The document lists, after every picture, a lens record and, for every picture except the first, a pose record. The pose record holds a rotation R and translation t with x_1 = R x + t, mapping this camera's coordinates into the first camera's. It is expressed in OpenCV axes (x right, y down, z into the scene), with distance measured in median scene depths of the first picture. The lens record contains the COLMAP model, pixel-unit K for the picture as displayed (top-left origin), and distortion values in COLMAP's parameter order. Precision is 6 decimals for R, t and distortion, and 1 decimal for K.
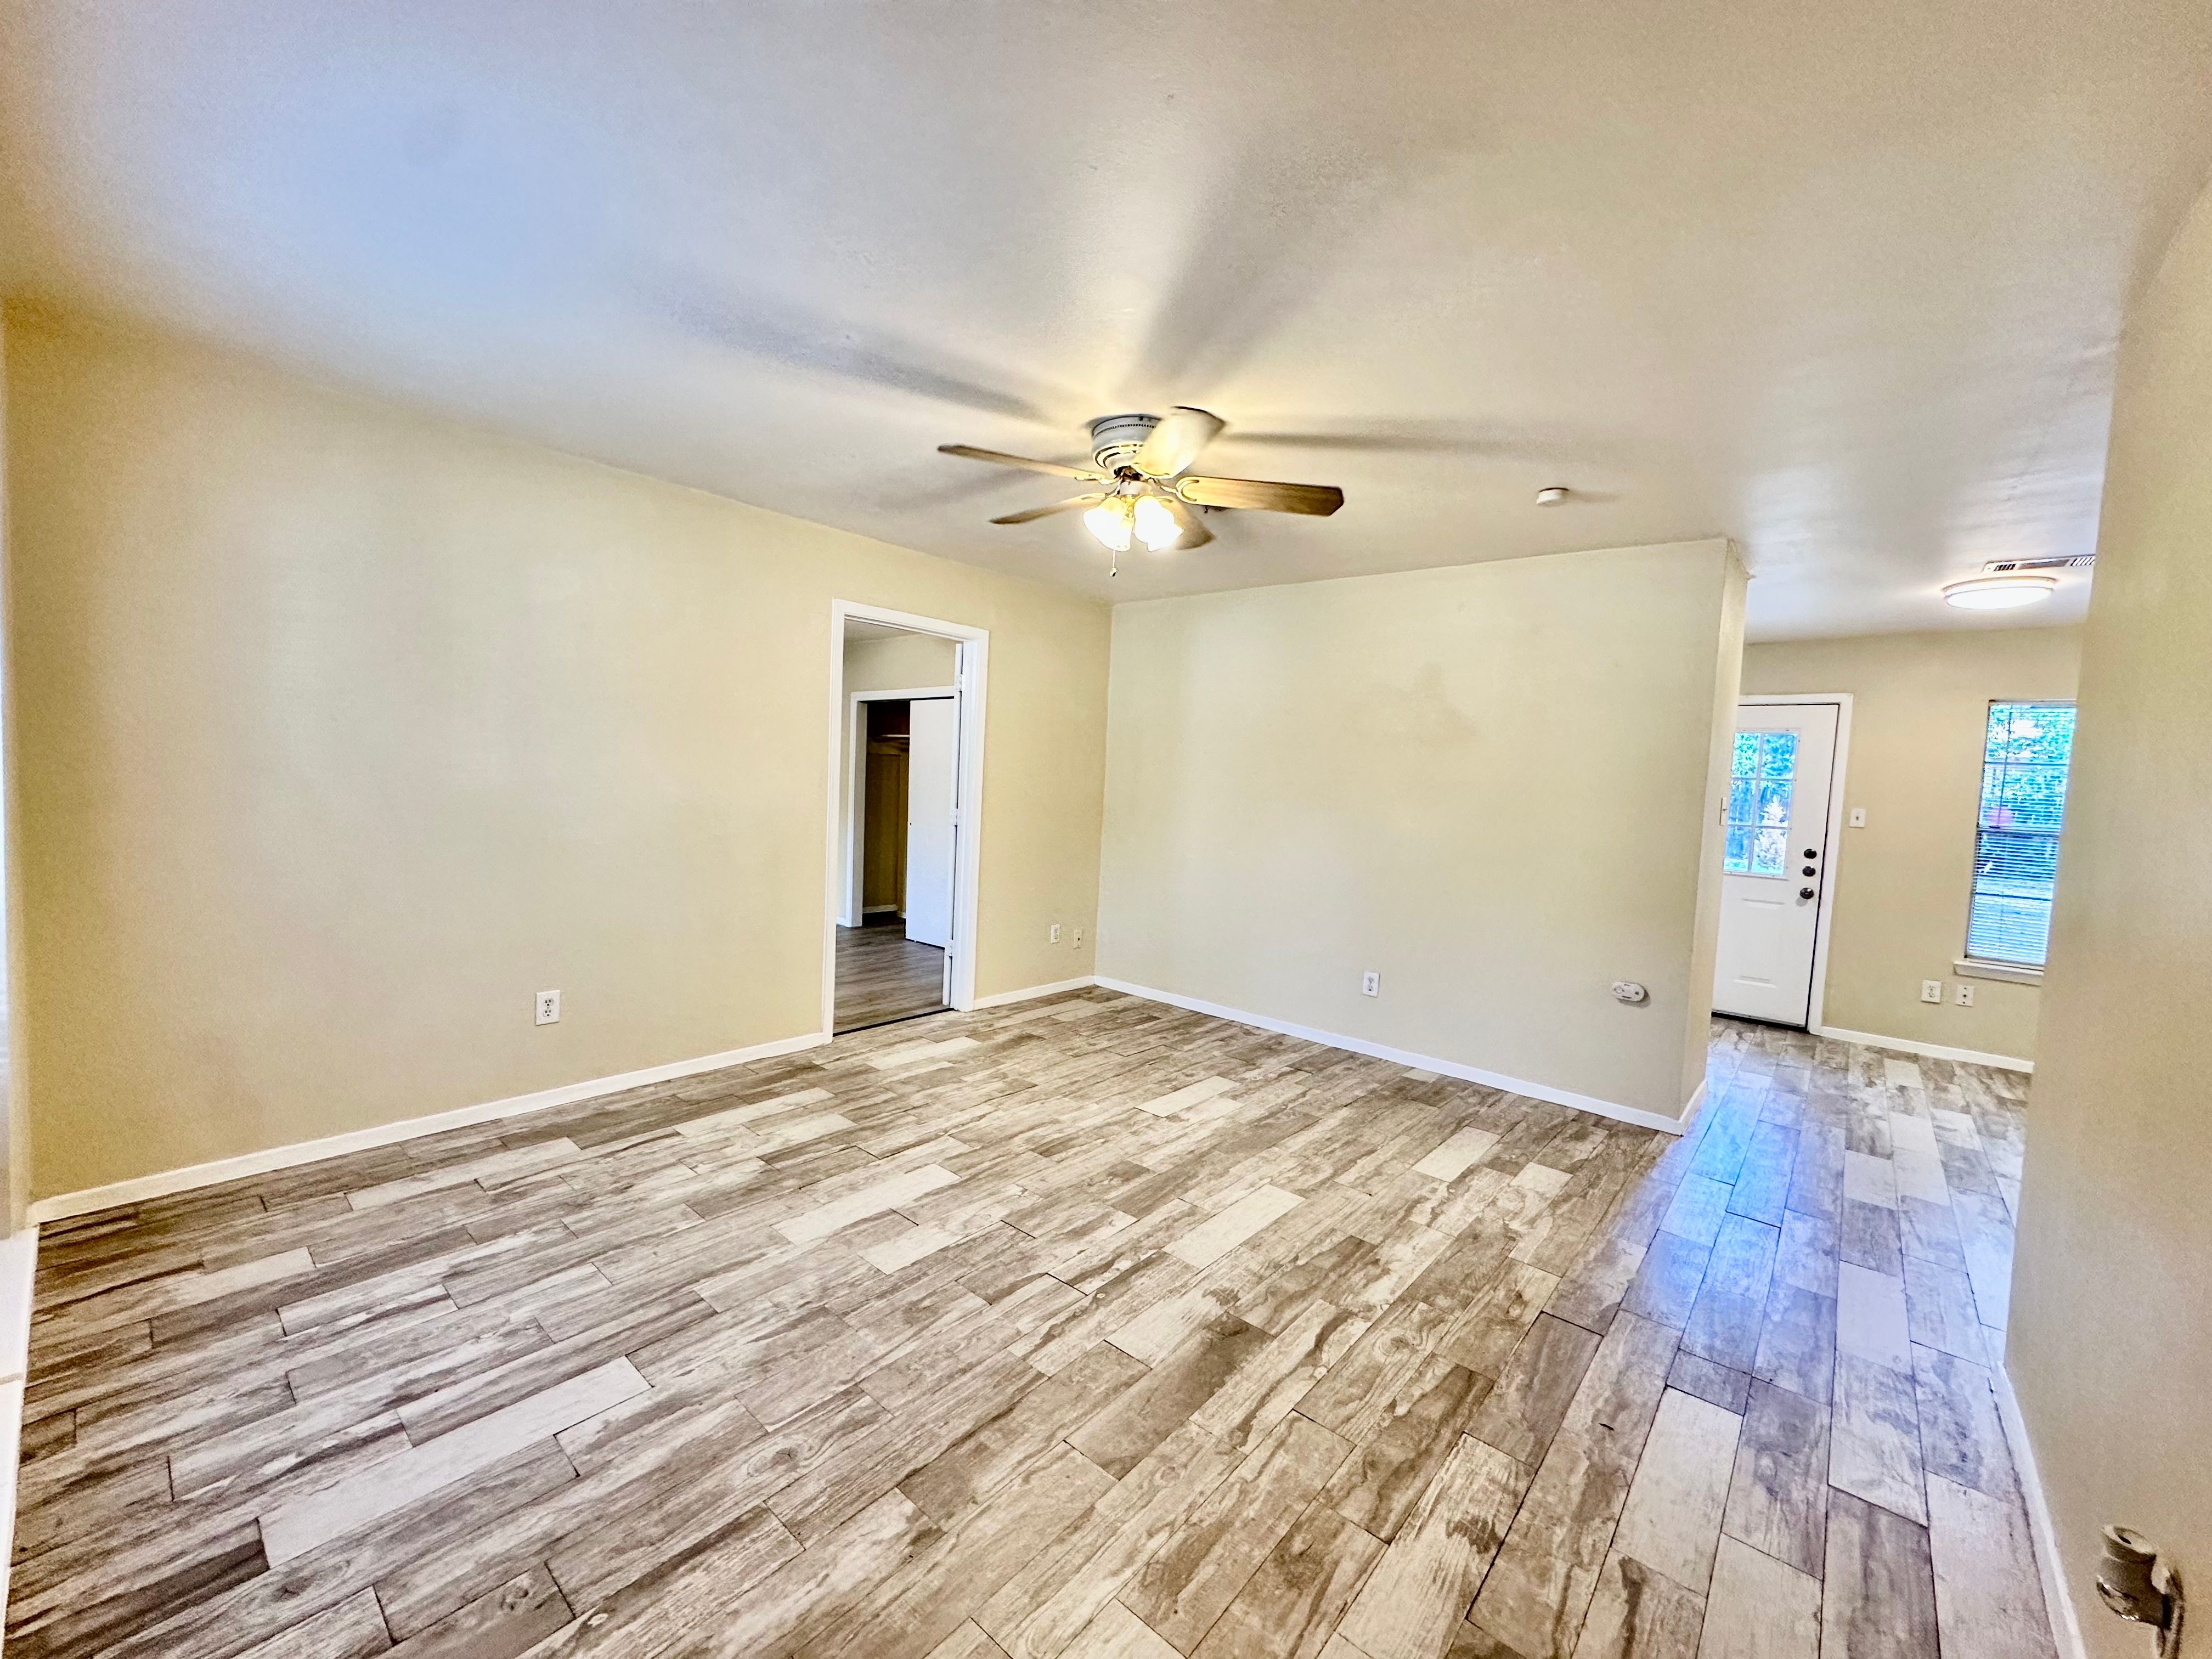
lens RADIAL K [[882.8, 0, 1107.0], [0, 882.8, 824.5], [0, 0, 1]] dist [0.000791, -0.000034]
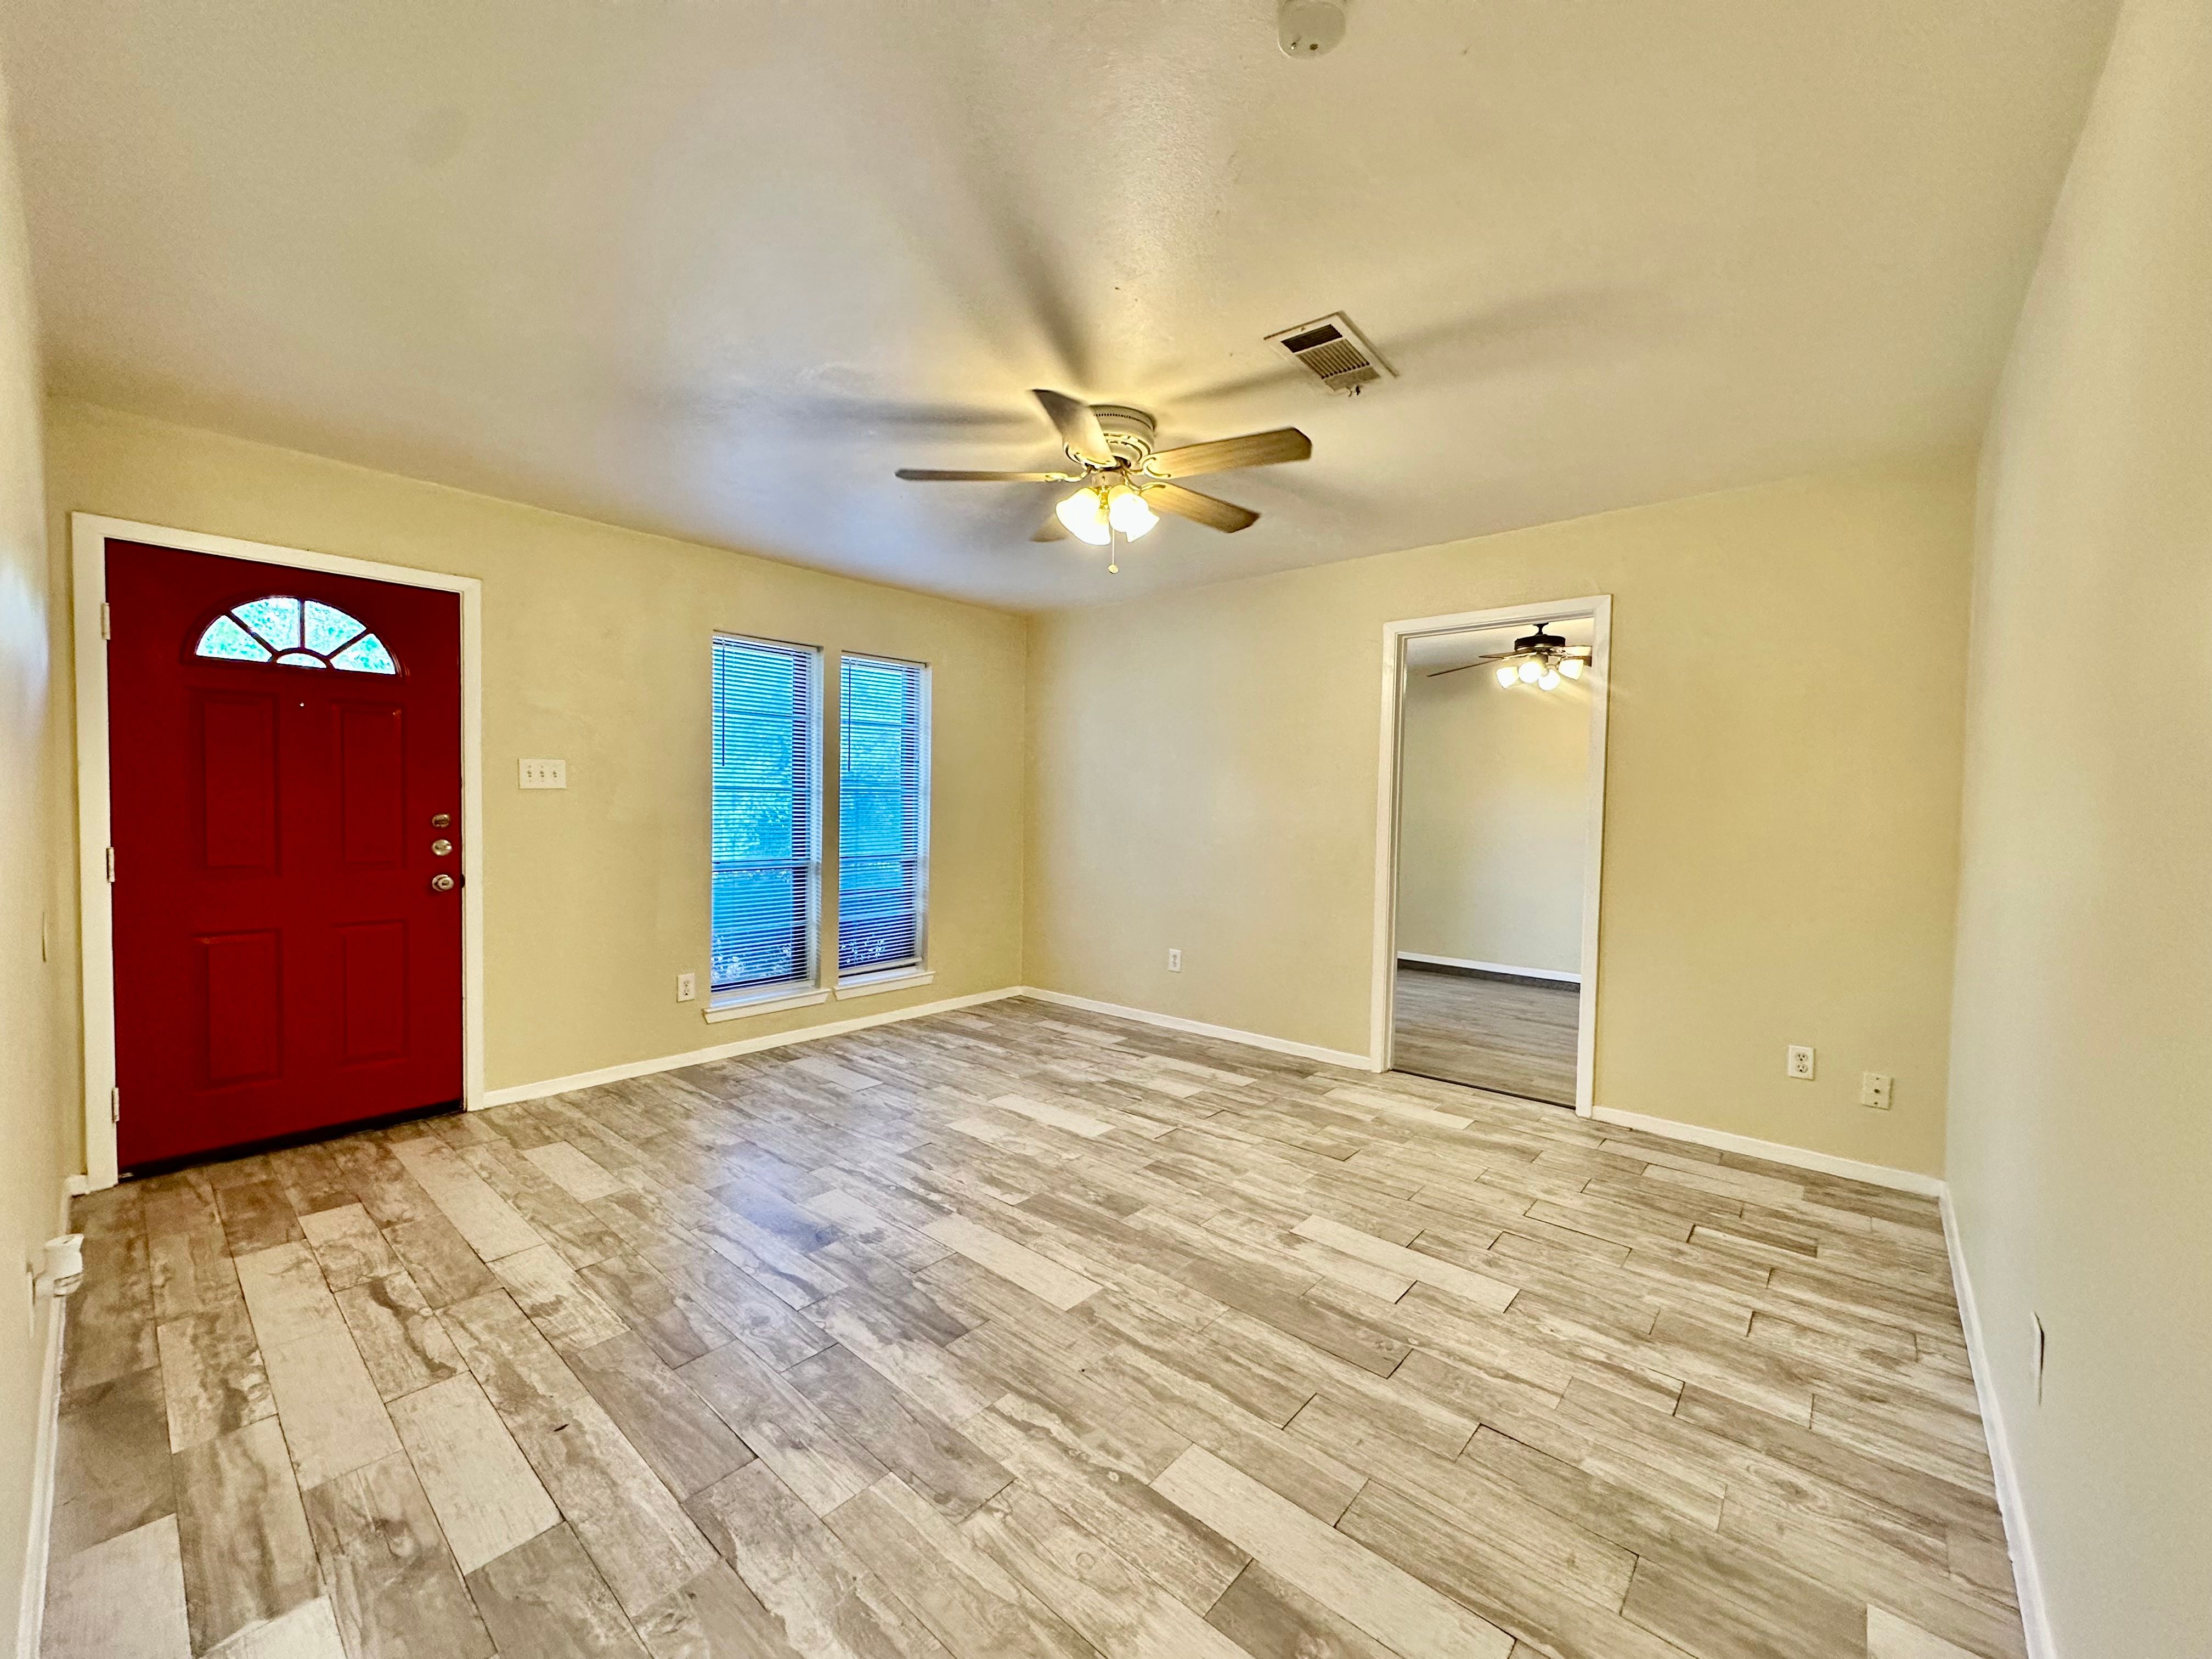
lens RADIAL K [[882.8, 0, 1103.1], [0, 882.8, 830.6], [0, 0, 1]] dist [0.000791, -0.000034]
pose [[-0.012933, -0.018359, -0.999748, 1.021327], [-0.068474, 0.997501, -0.017432, 0.027305], [0.997569, 0.068232, -0.014158, 1.051709]]
